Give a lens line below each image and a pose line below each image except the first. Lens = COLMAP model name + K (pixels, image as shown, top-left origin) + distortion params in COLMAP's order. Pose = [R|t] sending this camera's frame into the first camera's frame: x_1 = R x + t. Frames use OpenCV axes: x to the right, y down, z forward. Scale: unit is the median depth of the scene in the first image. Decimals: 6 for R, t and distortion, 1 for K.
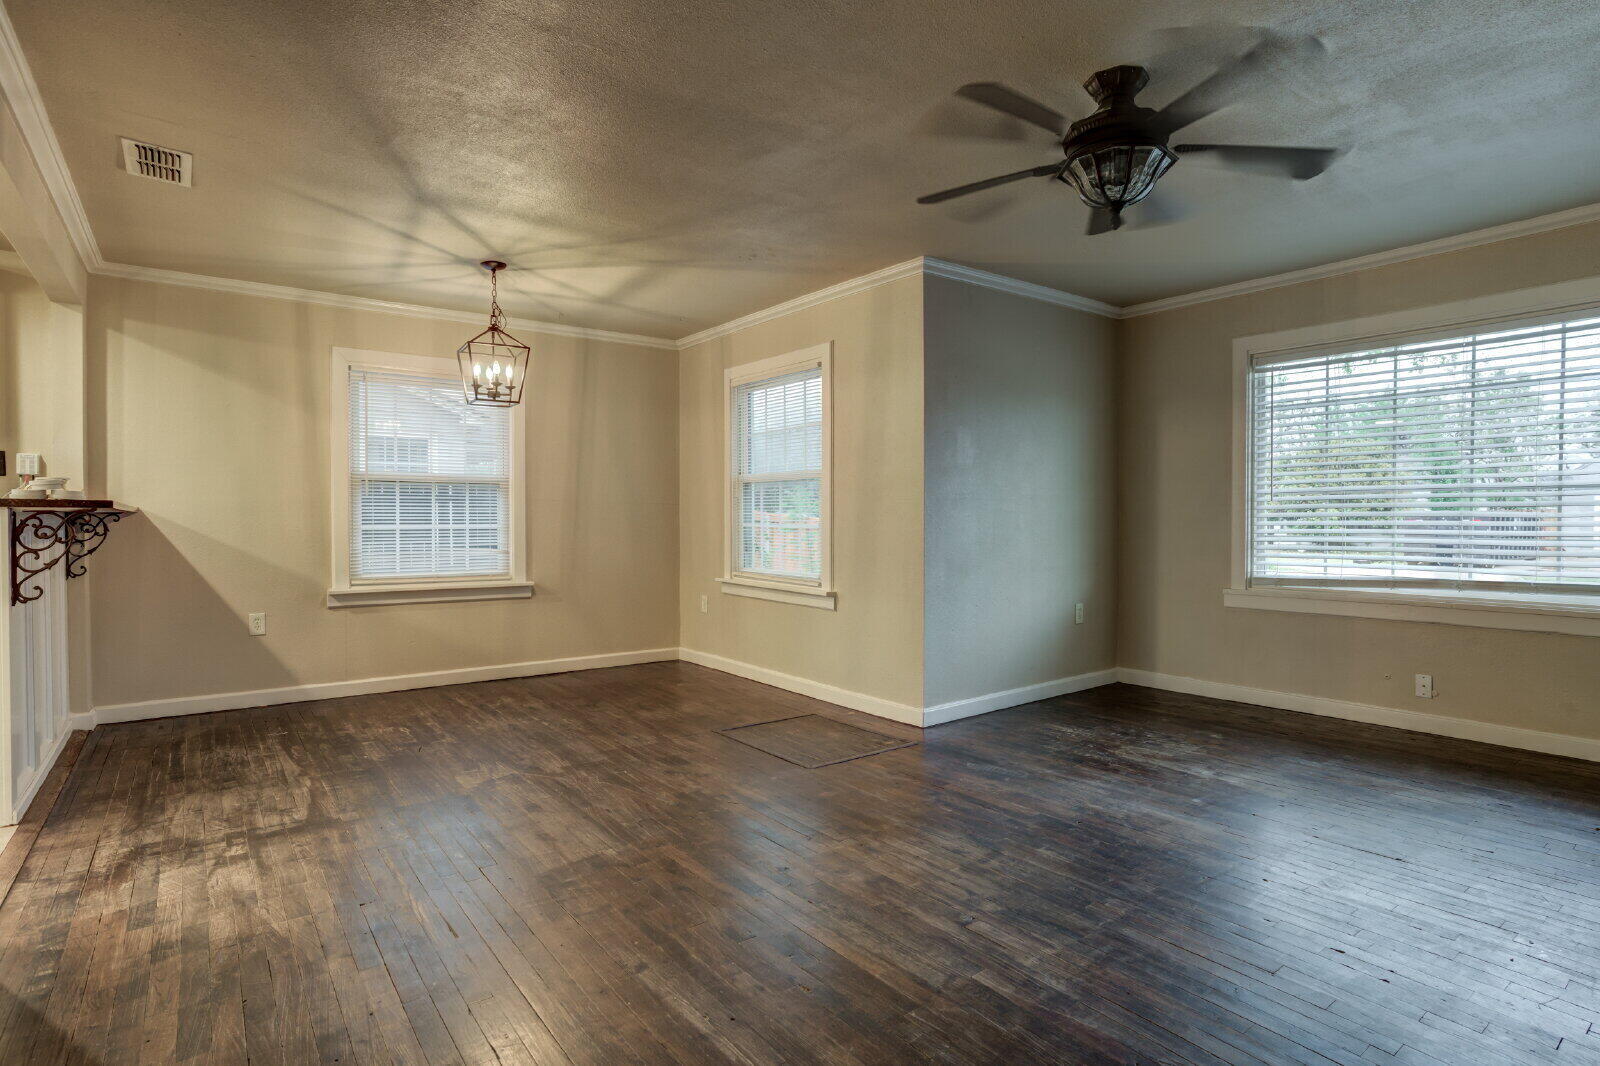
lens RADIAL K [[845.5, 0, 800.0], [0, 845.5, 533.0], [0, 0, 1]] dist [0.000046, 0.000792]
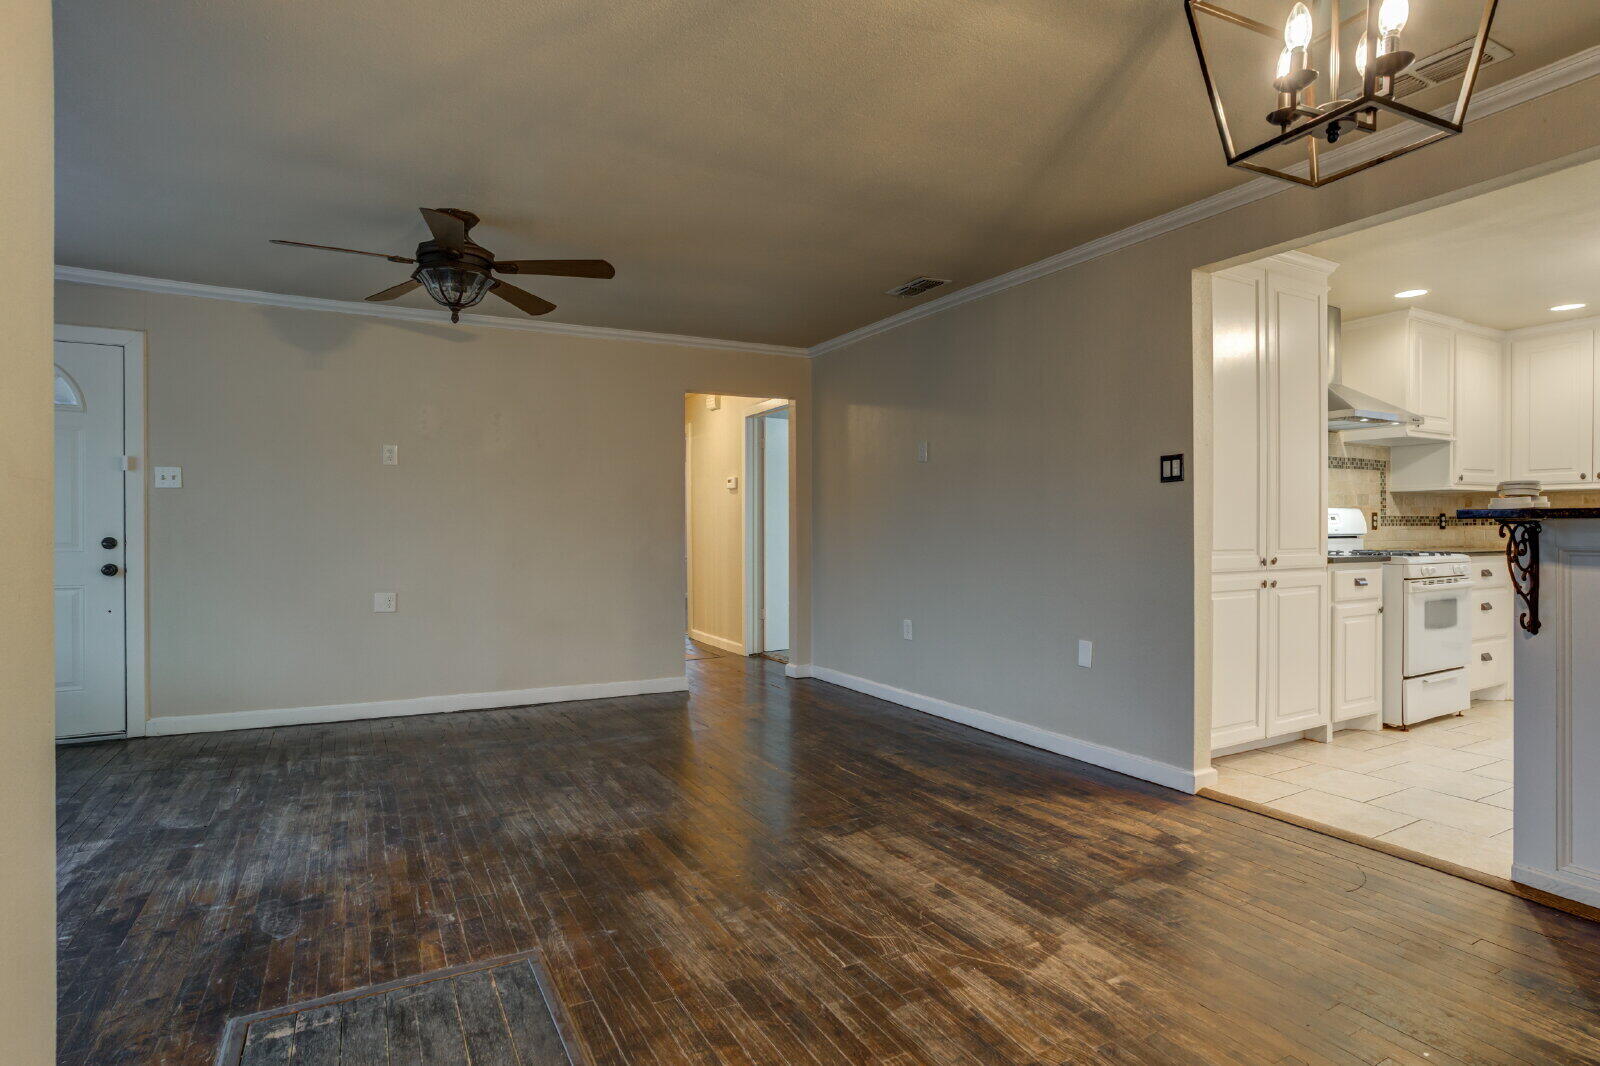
lens RADIAL K [[845.5, 0, 800.0], [0, 845.5, 533.0], [0, 0, 1]] dist [0.000046, 0.000792]
pose [[-0.989598, 0.003692, 0.143810, -0.296565], [0.006927, 0.999734, 0.021995, -0.032966], [-0.143691, 0.022763, -0.989361, 1.780909]]
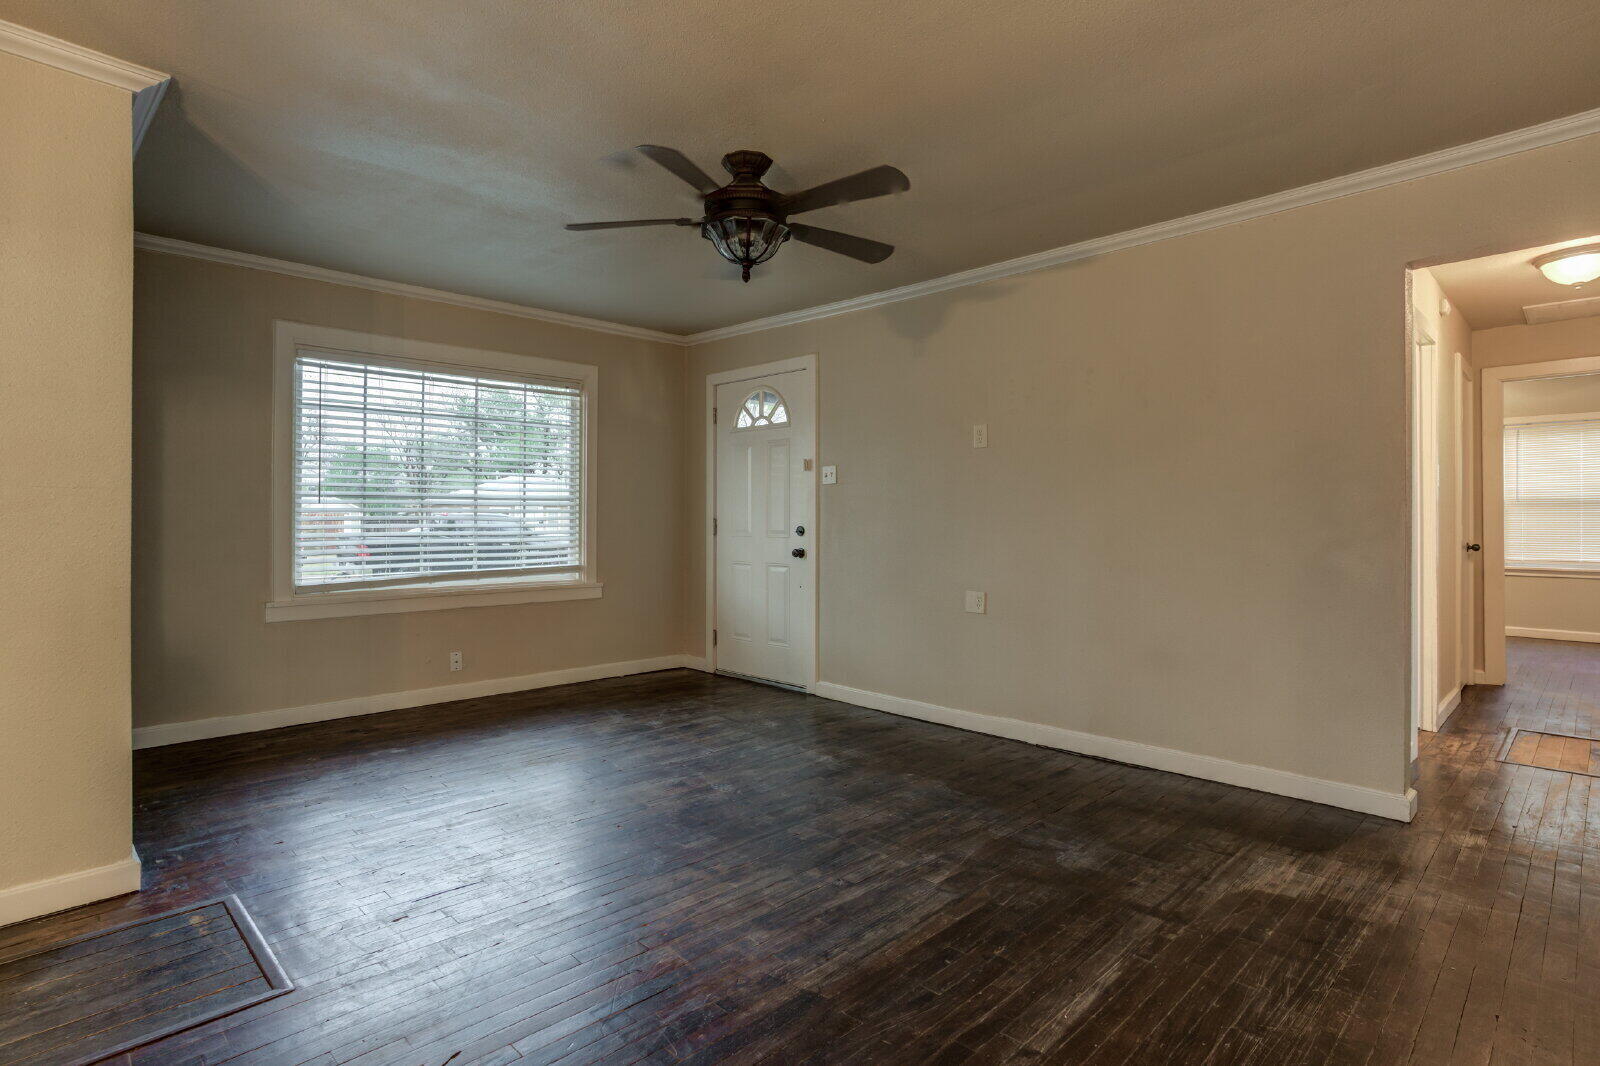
lens RADIAL K [[838.3, 0, 799.7], [0, 838.3, 518.8], [0, 0, 1]] dist [-0.020146, 0.000709]
pose [[-0.145332, 0.004307, 0.989374, -0.631157], [0.014906, 0.999887, -0.002163, -0.015186], [-0.989271, 0.014433, -0.145380, 0.859032]]
